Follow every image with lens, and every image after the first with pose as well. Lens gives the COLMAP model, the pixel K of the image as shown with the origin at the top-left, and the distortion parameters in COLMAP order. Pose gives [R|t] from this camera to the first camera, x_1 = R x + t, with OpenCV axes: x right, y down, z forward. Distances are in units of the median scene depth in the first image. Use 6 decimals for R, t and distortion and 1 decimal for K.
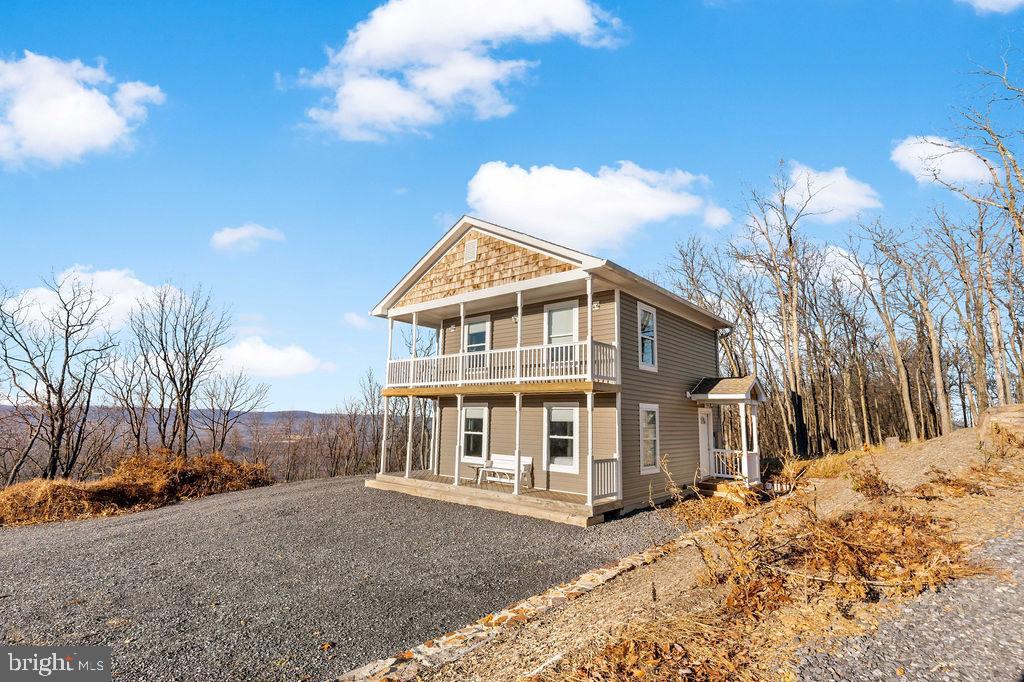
lens RADIAL K [[481.0, 0, 512.0], [0, 481.0, 341.0], [0, 0, 1]] dist [0.003467, 0.000173]
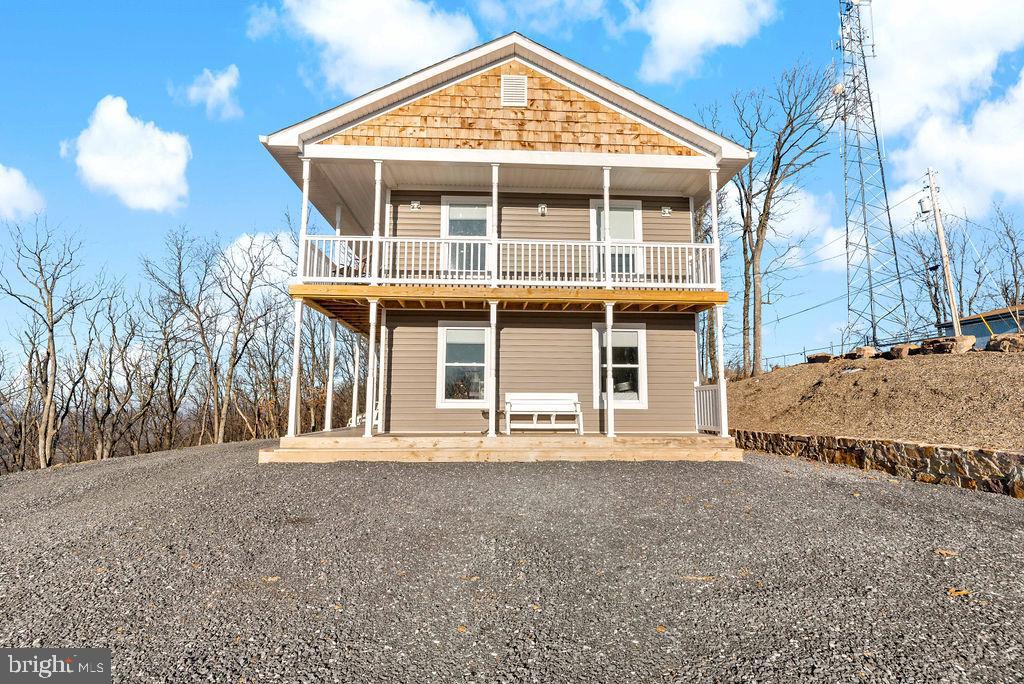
lens RADIAL K [[481.0, 0, 512.0], [0, 481.0, 342.0], [0, 0, 1]] dist [0.003467, 0.000173]
pose [[0.730377, 0.071065, 0.679337, -0.527067], [-0.098675, 0.995118, 0.001990, 0.162466], [-0.675879, -0.068487, 0.733824, 0.497093]]
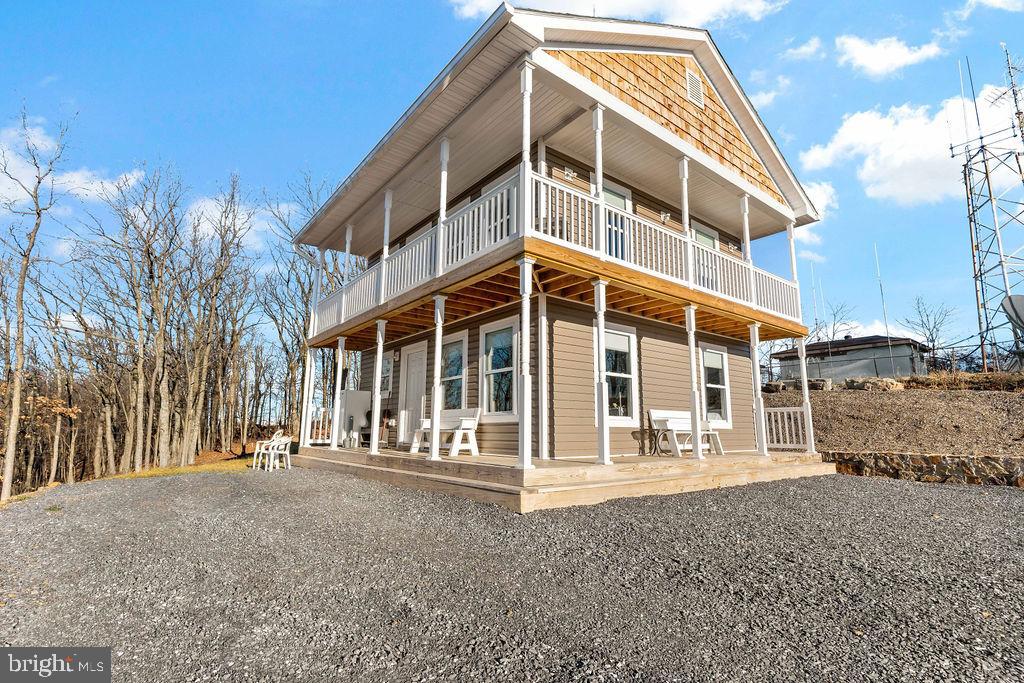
lens RADIAL K [[481.0, 0, 512.0], [0, 481.0, 341.5], [0, 0, 1]] dist [0.003467, 0.000173]
pose [[0.212474, 0.159904, 0.963995, -0.706240], [-0.159088, 0.979019, -0.127331, 0.261724], [-0.964130, -0.126306, 0.233455, 1.061363]]
